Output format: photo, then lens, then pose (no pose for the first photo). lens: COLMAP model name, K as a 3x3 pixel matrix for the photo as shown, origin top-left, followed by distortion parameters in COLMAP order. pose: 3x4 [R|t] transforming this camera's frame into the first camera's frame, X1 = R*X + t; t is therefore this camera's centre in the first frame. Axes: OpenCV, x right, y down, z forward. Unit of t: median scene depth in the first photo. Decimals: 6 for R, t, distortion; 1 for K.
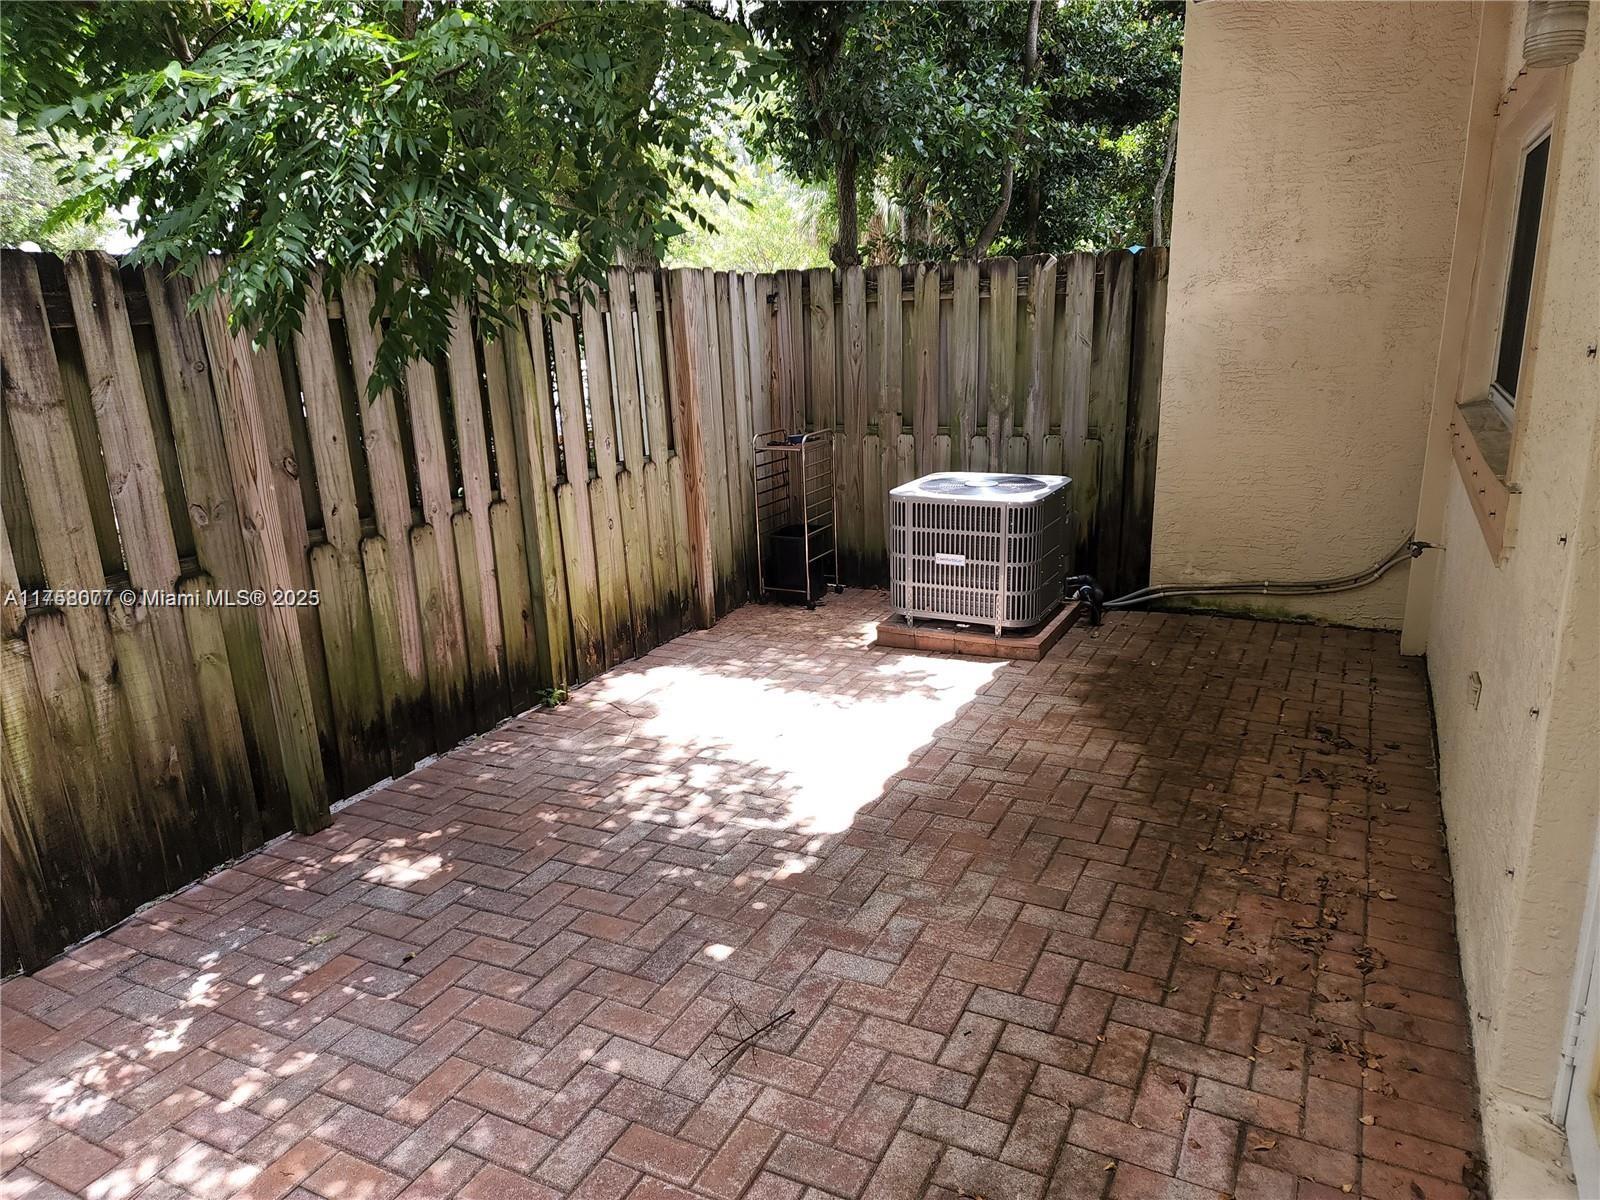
lens RADIAL K [[1097.4, 0, 800.0], [0, 1097.4, 600.0], [0, 0, 1]] dist [0.000914, 0.001401]
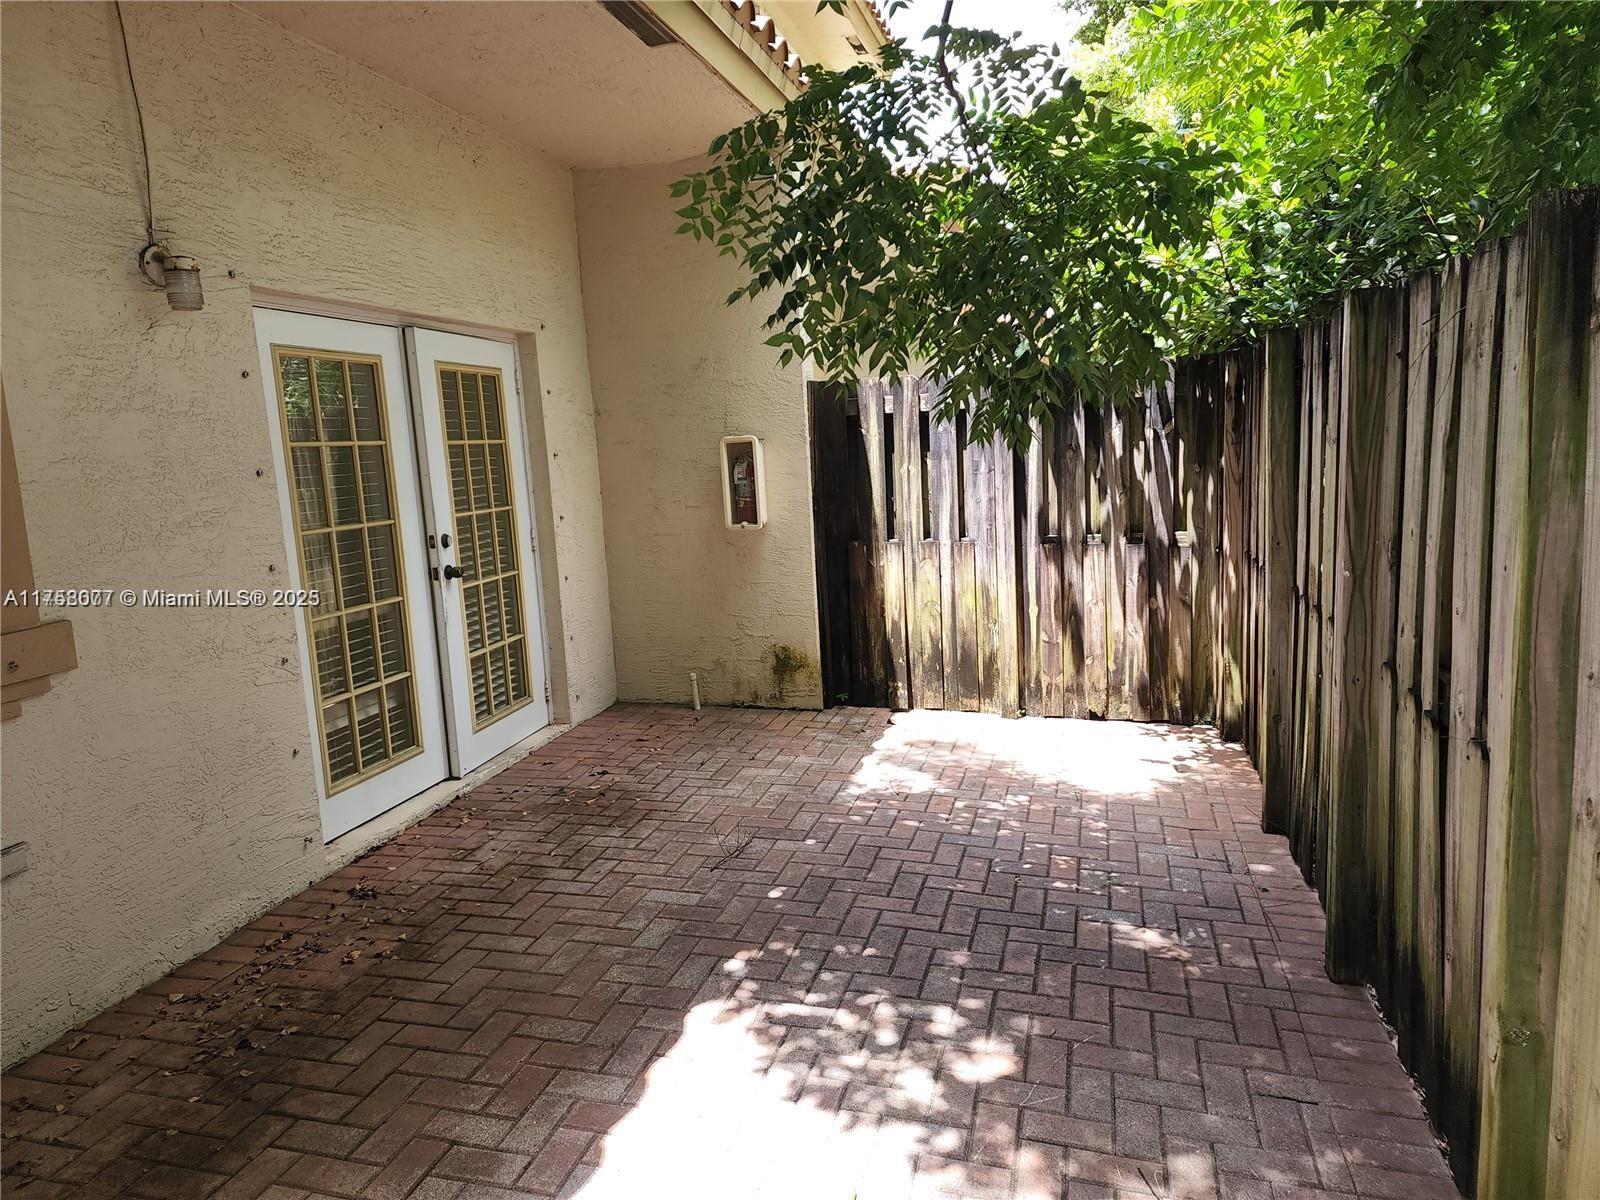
lens RADIAL K [[1063.8, 0, 800.0], [0, 1063.8, 600.0], [0, 0, 1]] dist [0.094702, -0.084802]
pose [[-0.977653, 0.107767, -0.180503, 0.082627], [0.022149, 0.906635, 0.421333, -0.477675], [0.209056, 0.407920, -0.888761, 1.776535]]
